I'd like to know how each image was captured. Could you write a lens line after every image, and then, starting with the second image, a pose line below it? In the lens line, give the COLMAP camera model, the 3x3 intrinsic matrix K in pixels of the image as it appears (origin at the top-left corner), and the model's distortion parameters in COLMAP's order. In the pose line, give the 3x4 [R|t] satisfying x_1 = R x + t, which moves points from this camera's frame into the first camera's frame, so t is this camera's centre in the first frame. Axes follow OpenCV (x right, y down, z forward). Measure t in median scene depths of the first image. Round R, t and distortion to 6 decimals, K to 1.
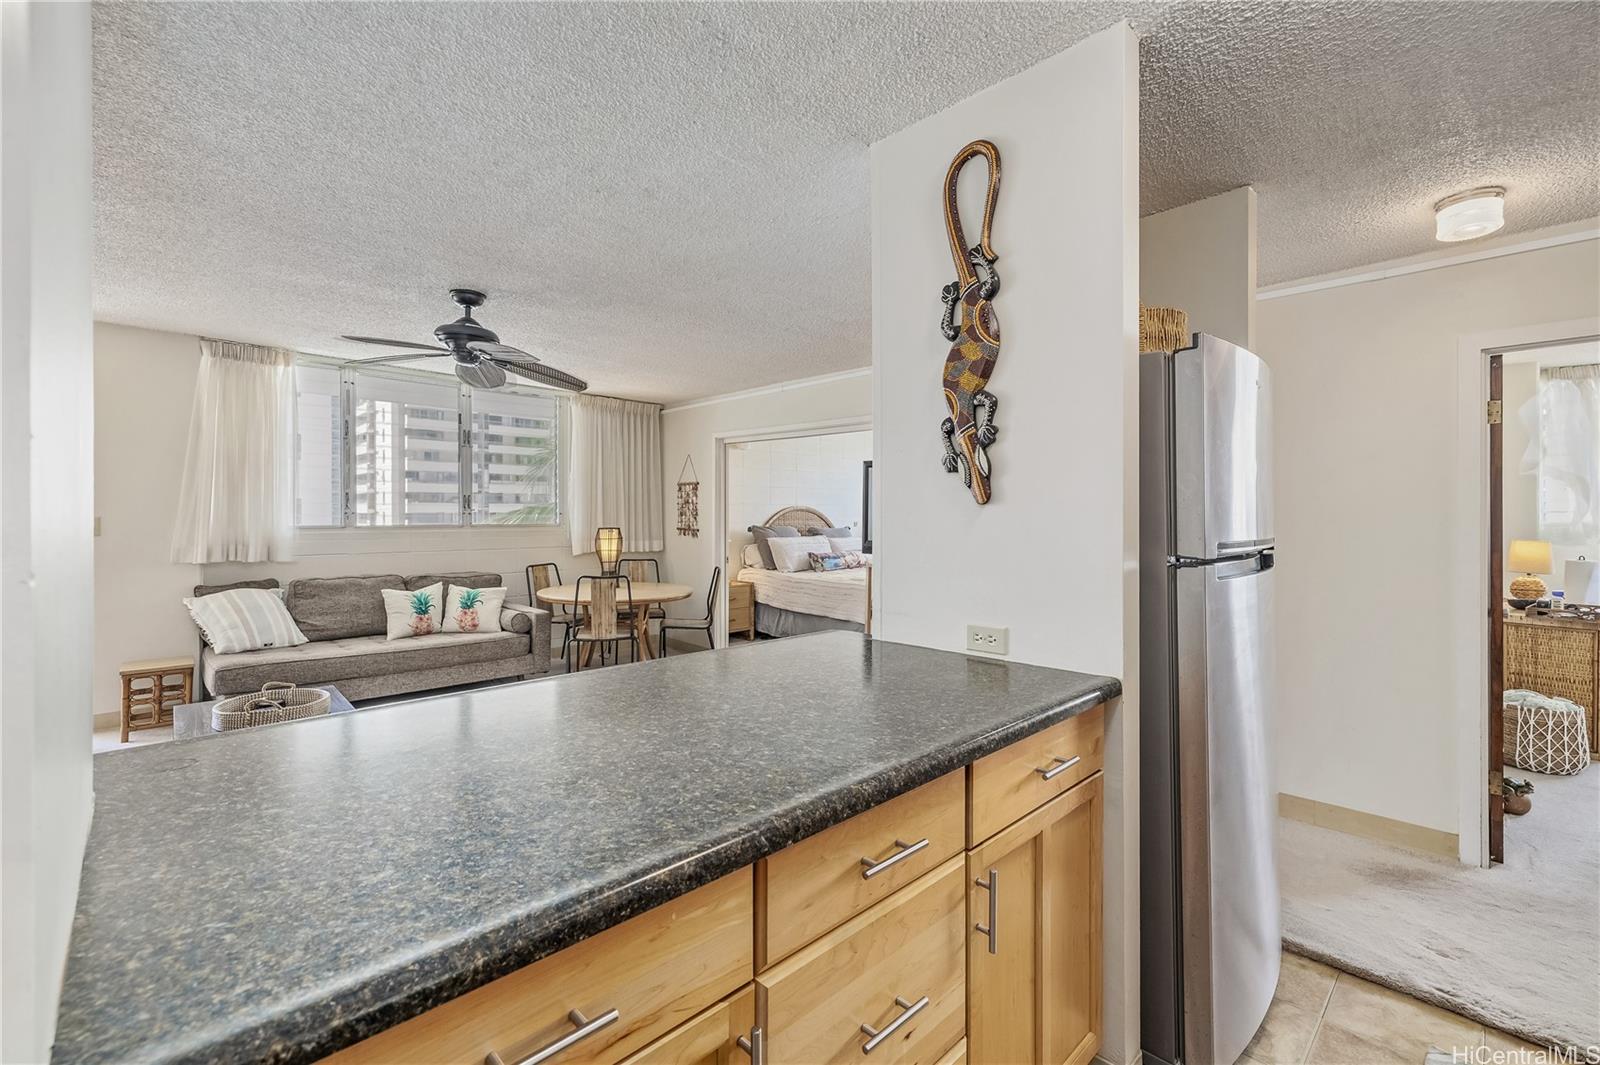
lens RADIAL K [[679.3, 0, 761.6], [0, 679.3, 527.9], [0, 0, 1]] dist [0.002470, 0.000201]
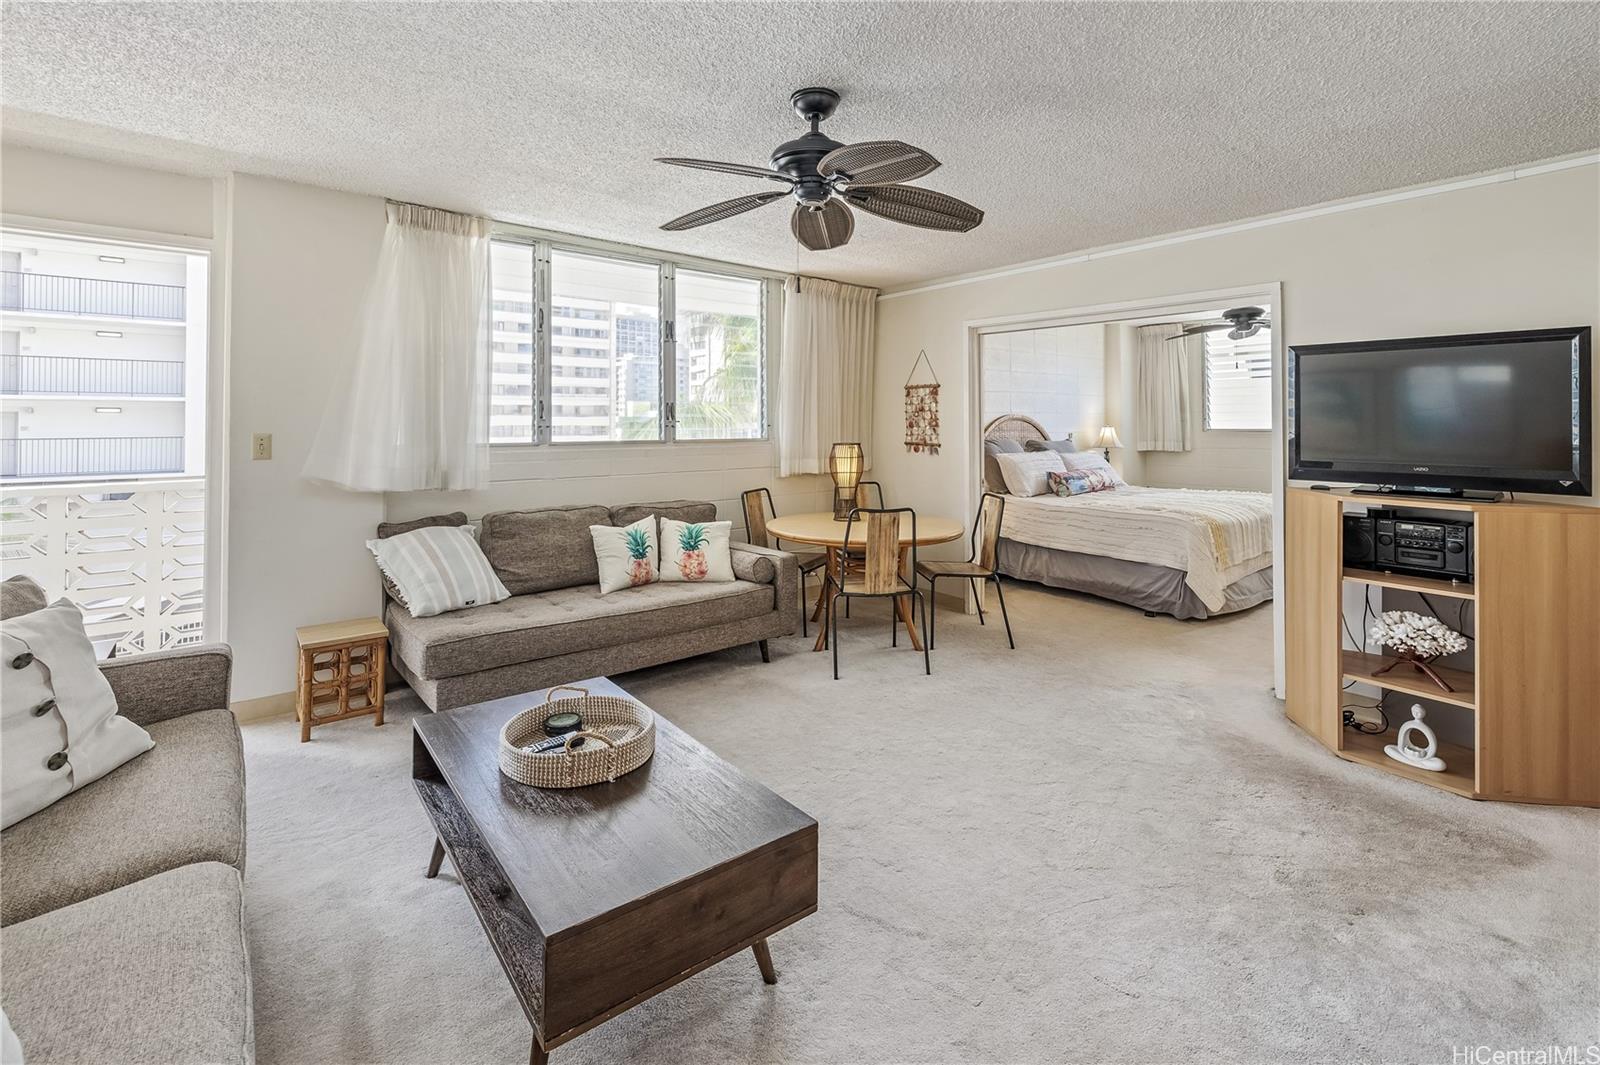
lens RADIAL K [[739.2, 0, 793.9], [0, 739.2, 423.3], [0, 0, 1]] dist [-0.000706, 0.000034]
pose [[0.996603, -0.007650, -0.082005, -0.258256], [0.005795, 0.999723, -0.022832, -0.004661], [0.082157, 0.022279, 0.996370, 0.182308]]
